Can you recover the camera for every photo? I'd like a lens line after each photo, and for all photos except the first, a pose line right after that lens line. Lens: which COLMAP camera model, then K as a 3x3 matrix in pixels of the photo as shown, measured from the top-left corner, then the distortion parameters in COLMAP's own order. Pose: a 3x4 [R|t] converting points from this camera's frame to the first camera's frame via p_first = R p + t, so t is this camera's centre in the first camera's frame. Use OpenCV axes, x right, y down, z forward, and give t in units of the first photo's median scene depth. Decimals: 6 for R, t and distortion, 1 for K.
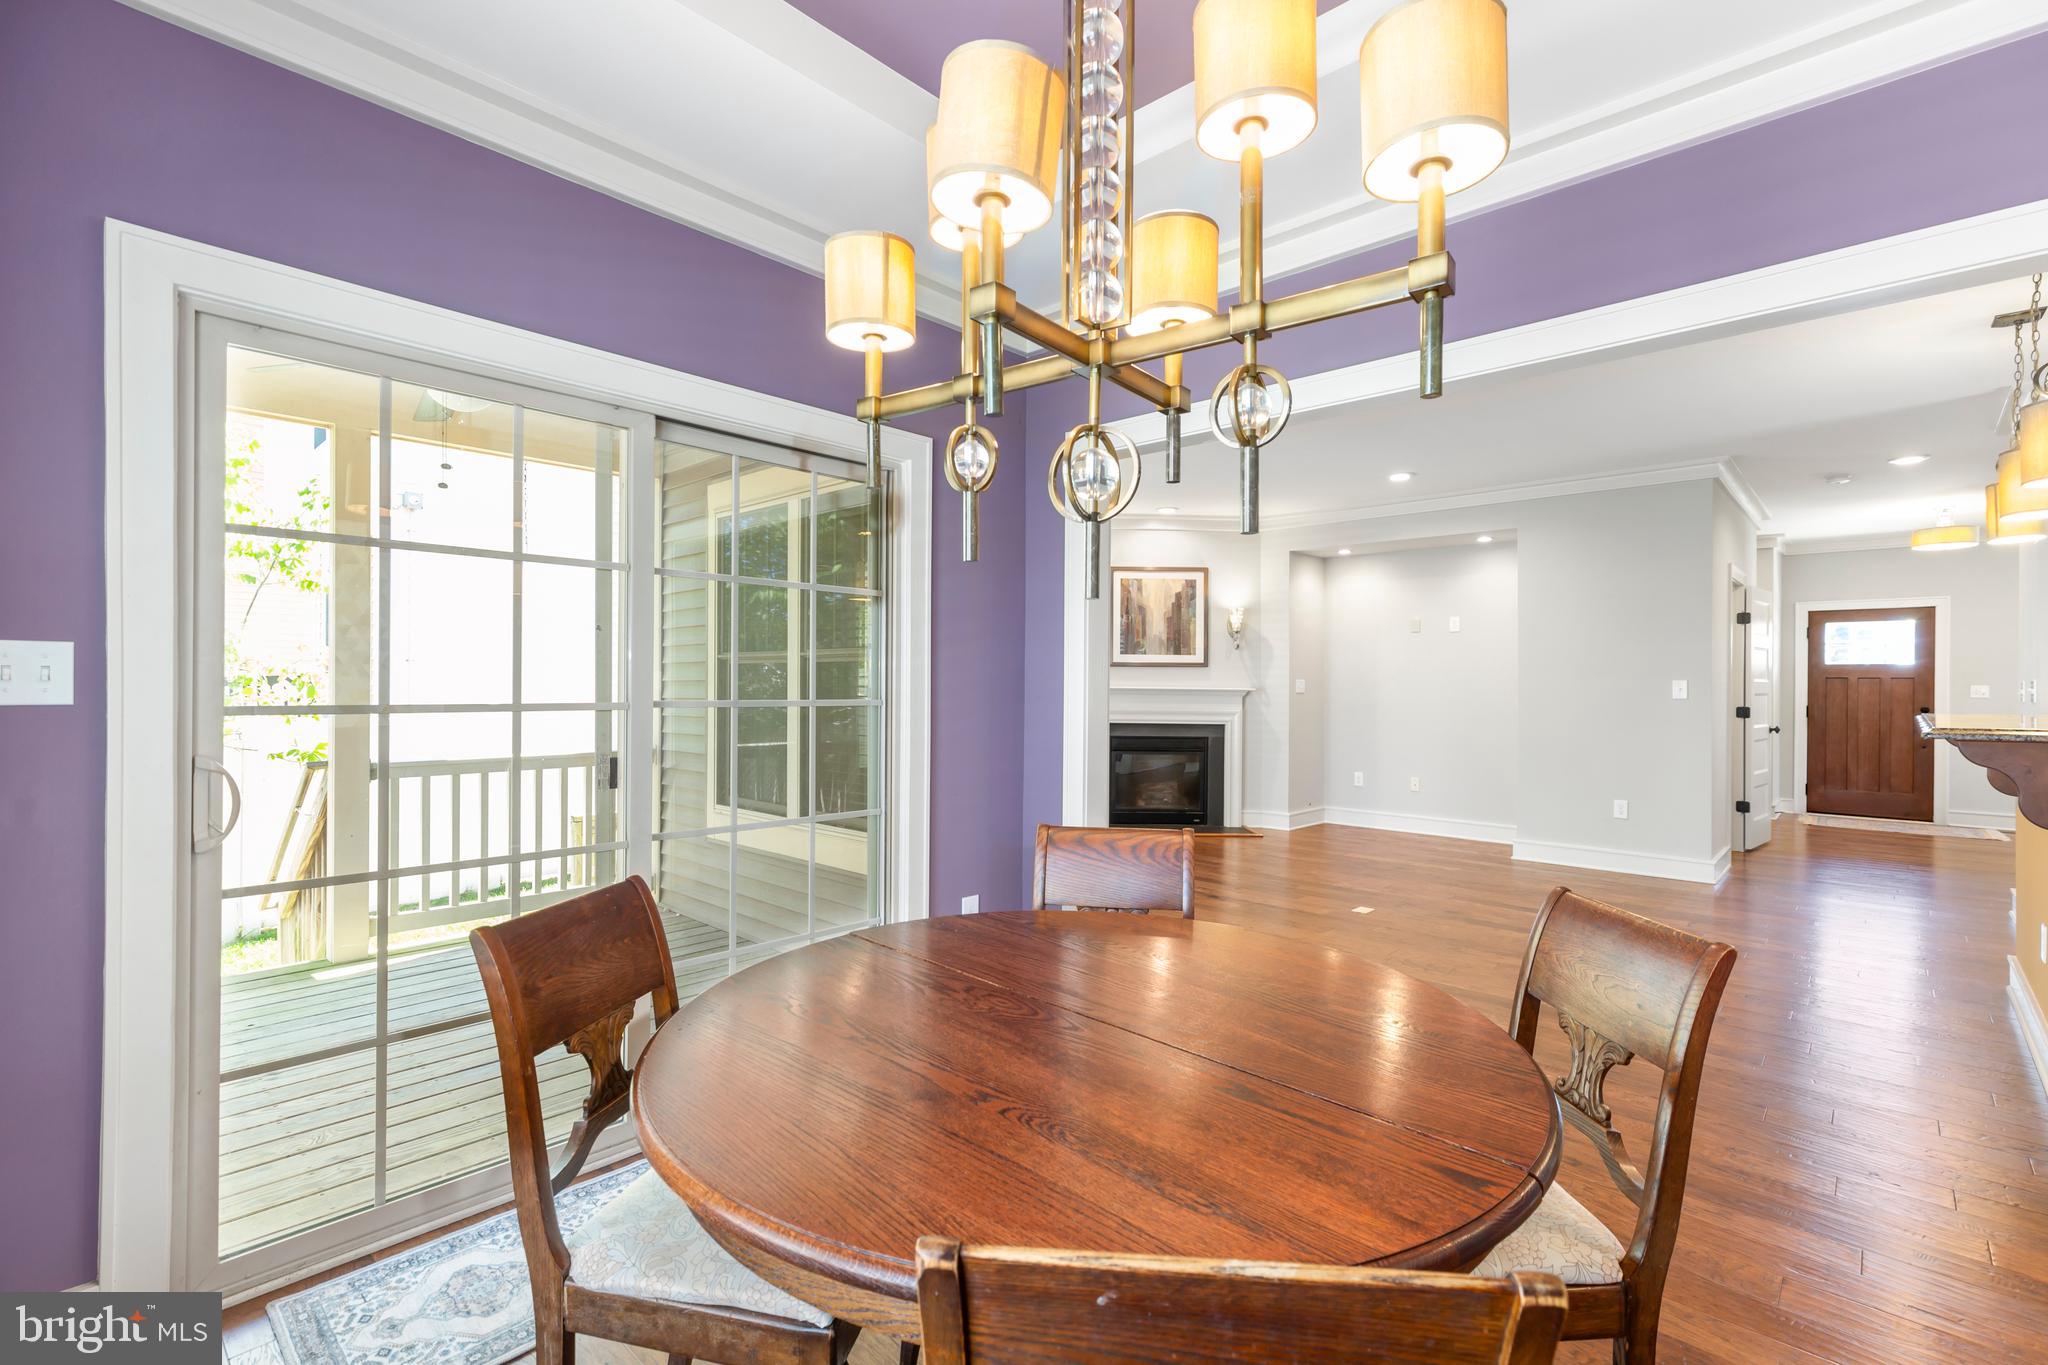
lens RADIAL K [[921.0, 0, 1024.0], [0, 921.0, 682.5], [0, 0, 1]] dist [0.000166, -0.000689]
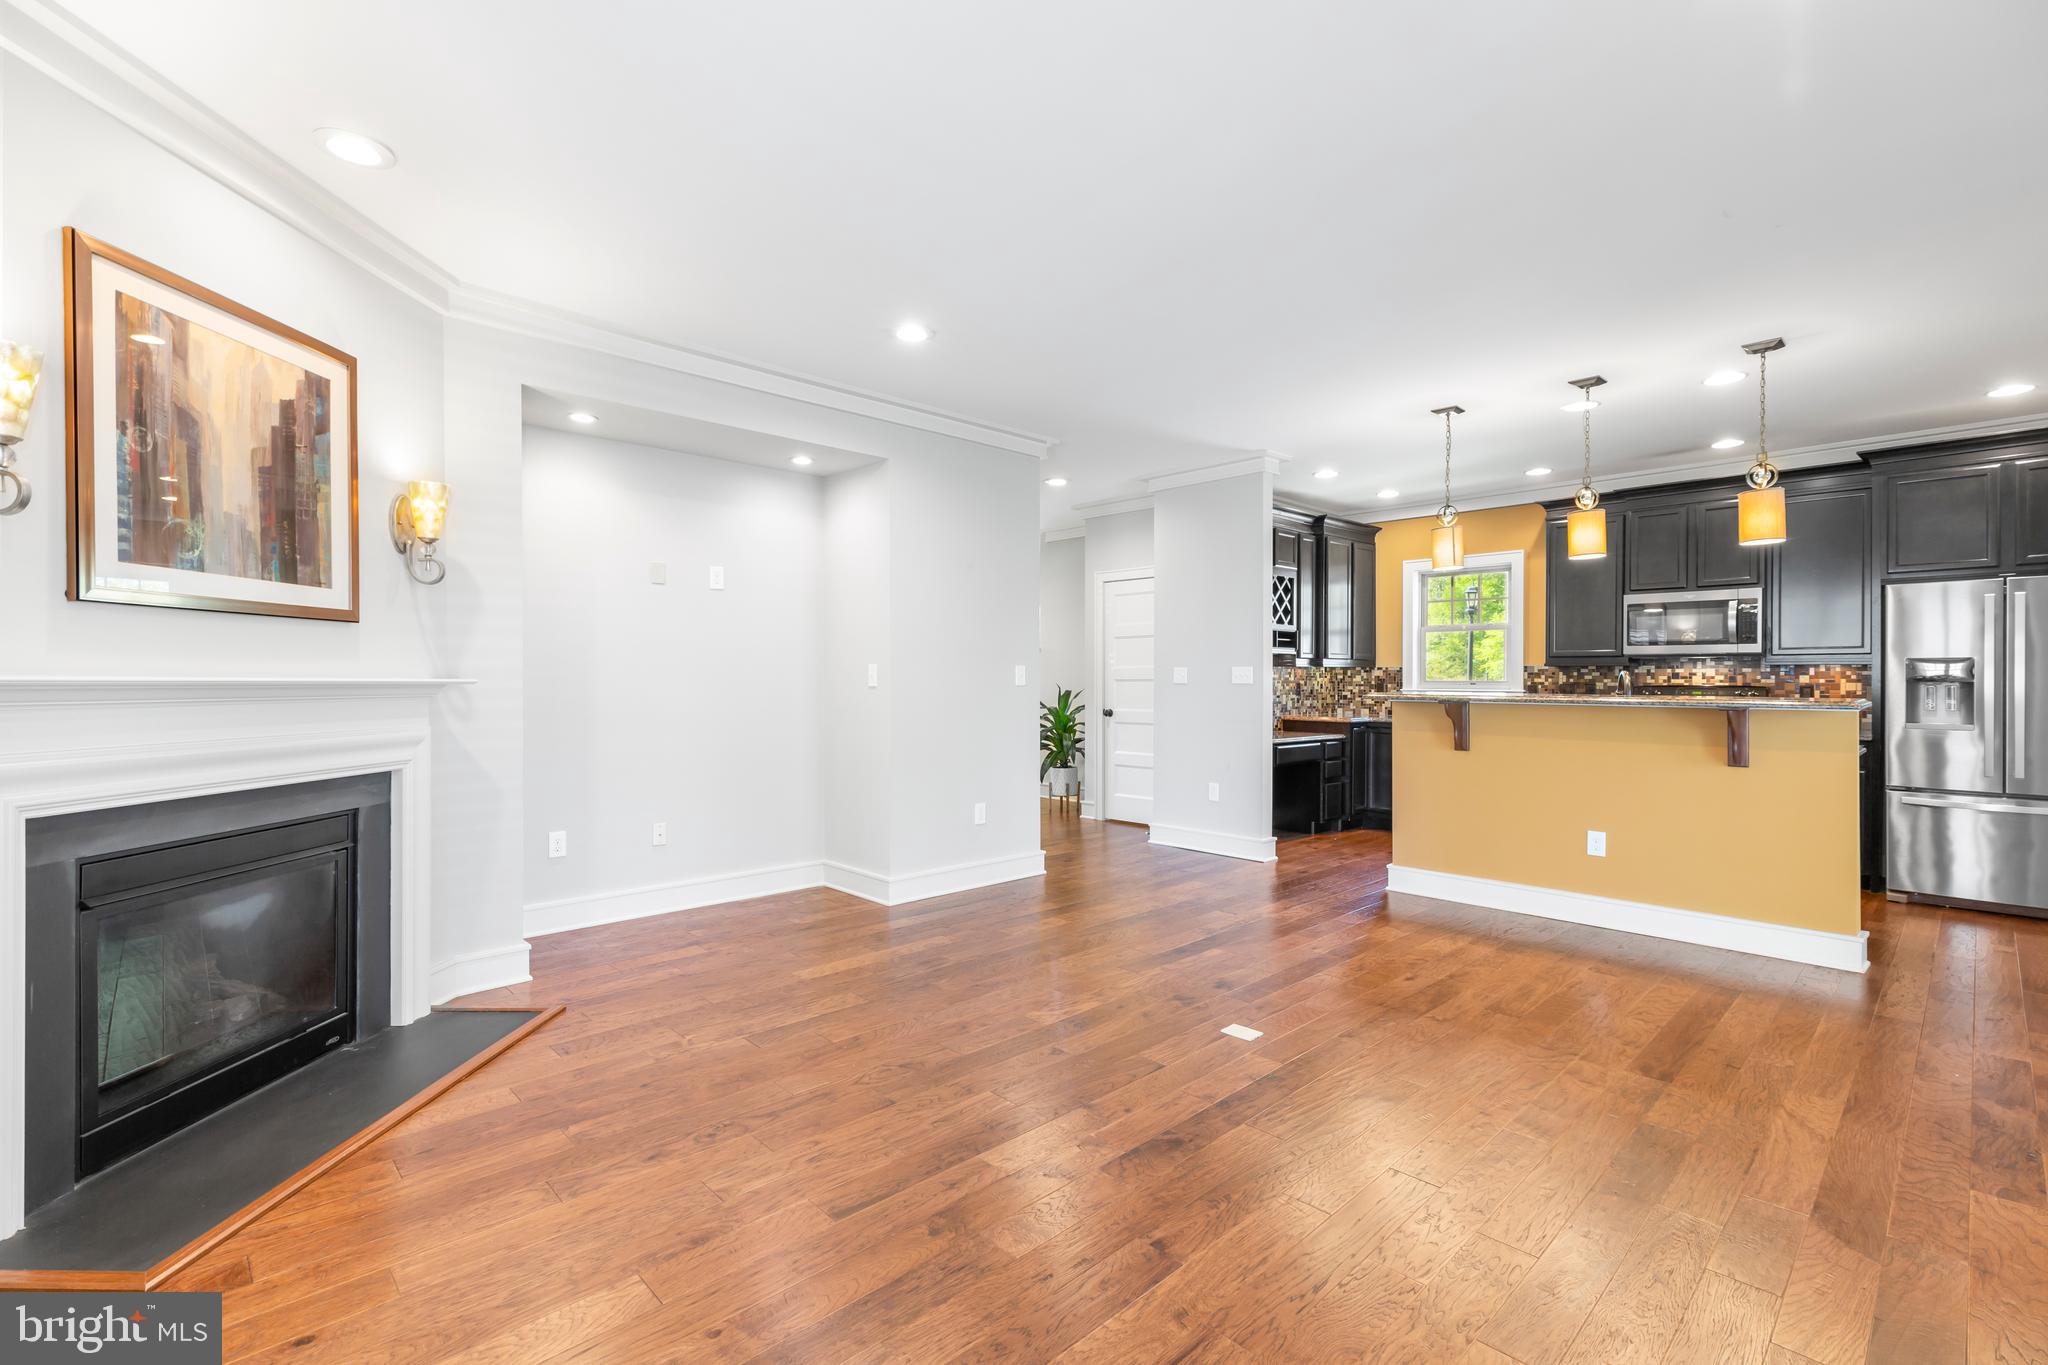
lens RADIAL K [[907.0, 0, 1032.1], [0, 907.0, 683.3], [0, 0, 1]] dist [0.003224, 0.000256]
pose [[0.047814, -0.014817, 0.998746, -0.159020], [-0.003251, 0.999882, 0.014990, 0.001279], [-0.998851, -0.003963, 0.047760, 0.706493]]
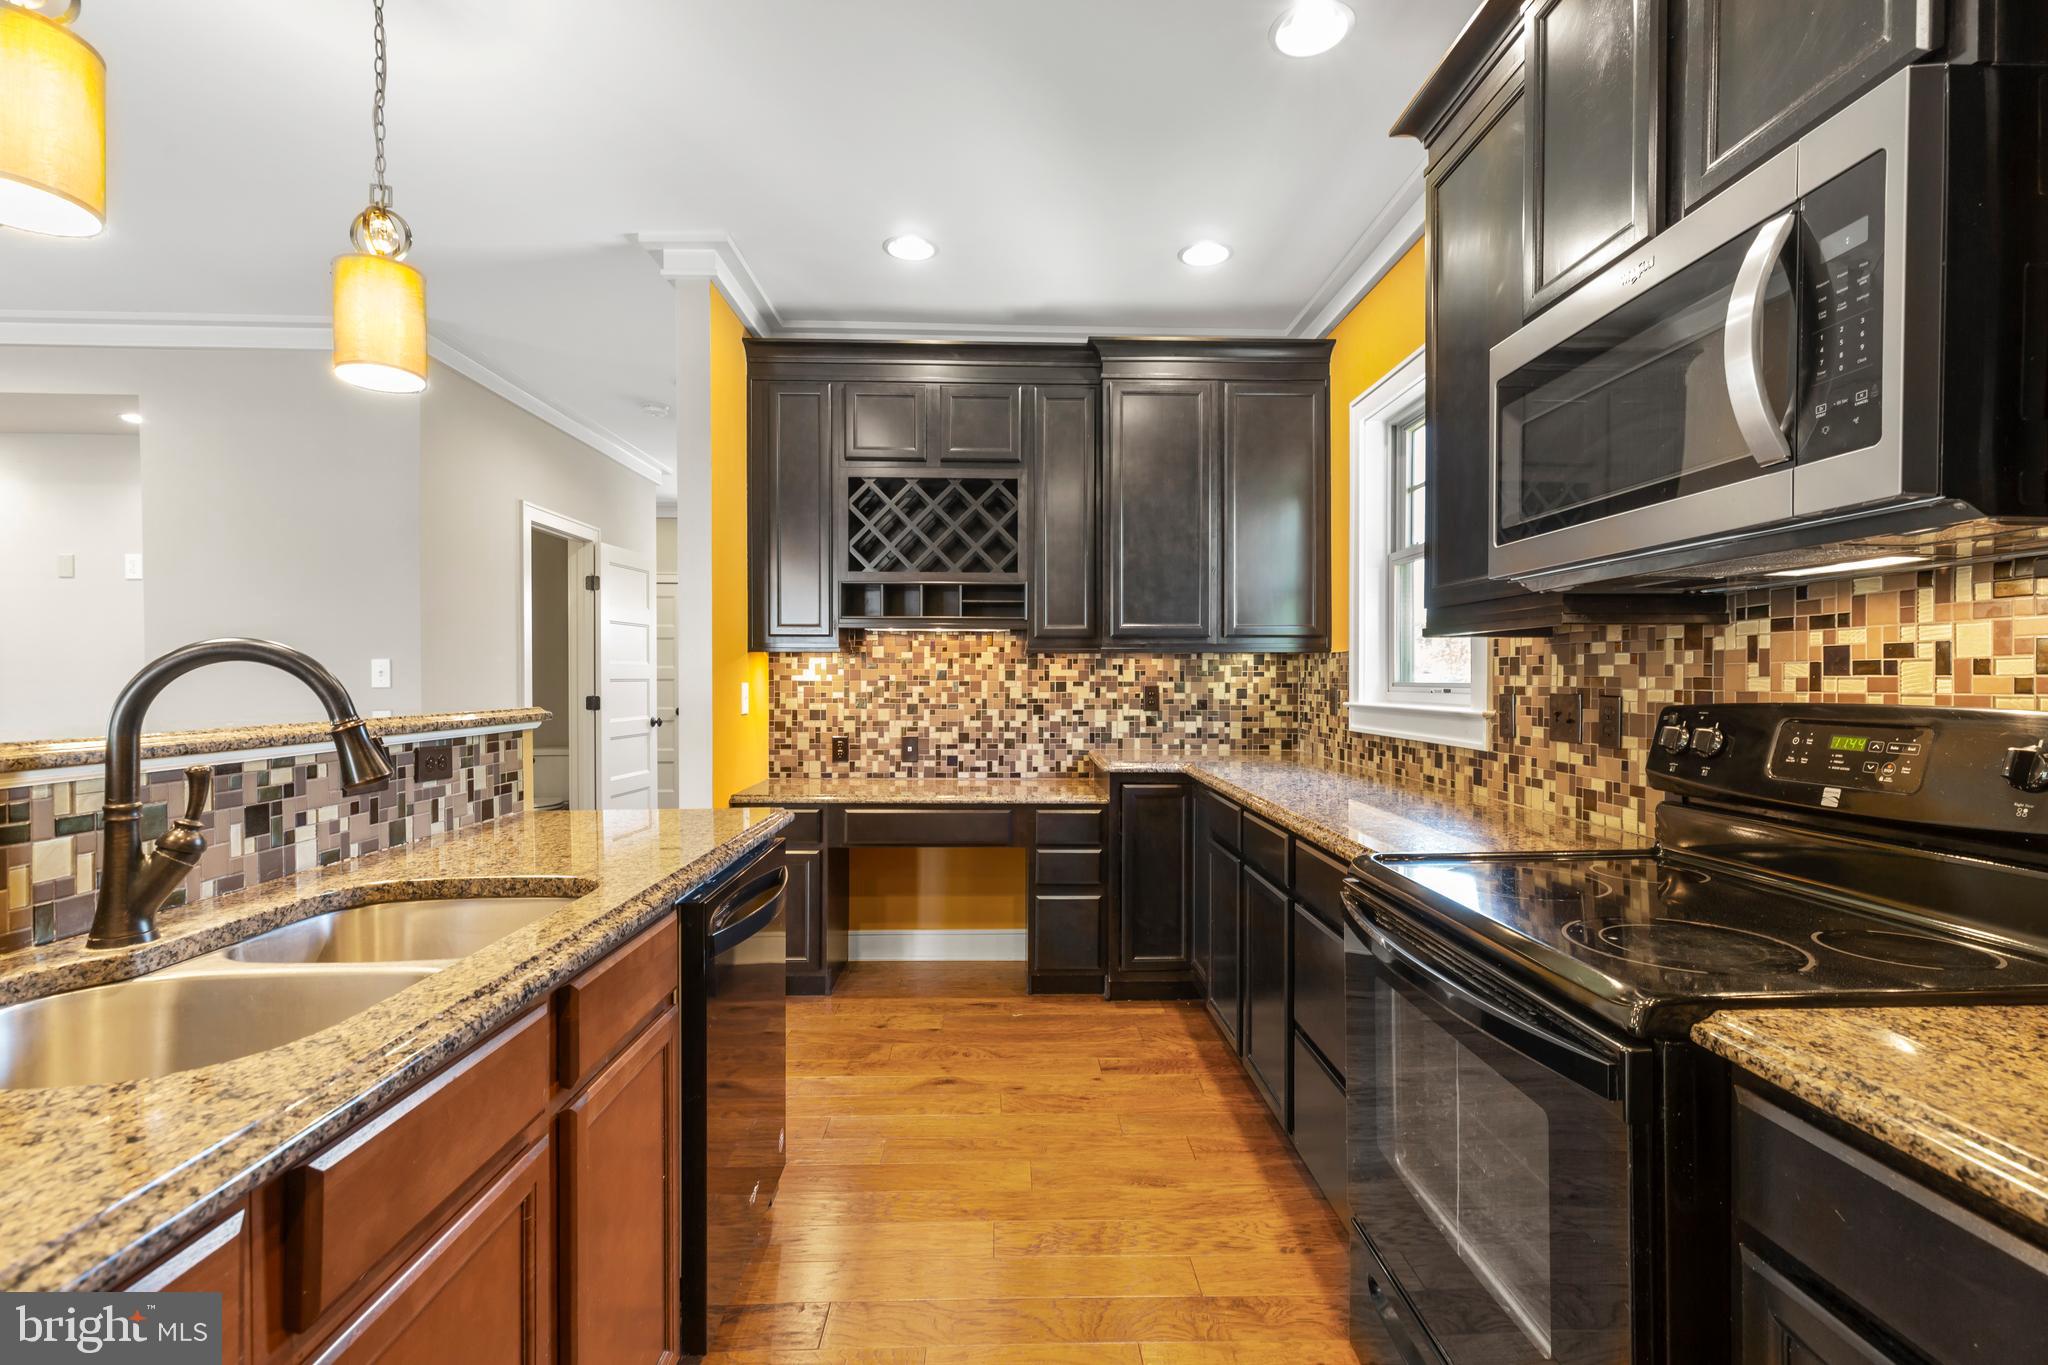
lens RADIAL K [[907.0, 0, 1032.1], [0, 907.0, 683.3], [0, 0, 1]] dist [0.003224, 0.000256]
pose [[0.700625, -0.011830, 0.713431, 0.429617], [0.003780, 0.999910, 0.012868, 0.006340], [-0.713519, -0.006319, 0.700607, 0.168905]]
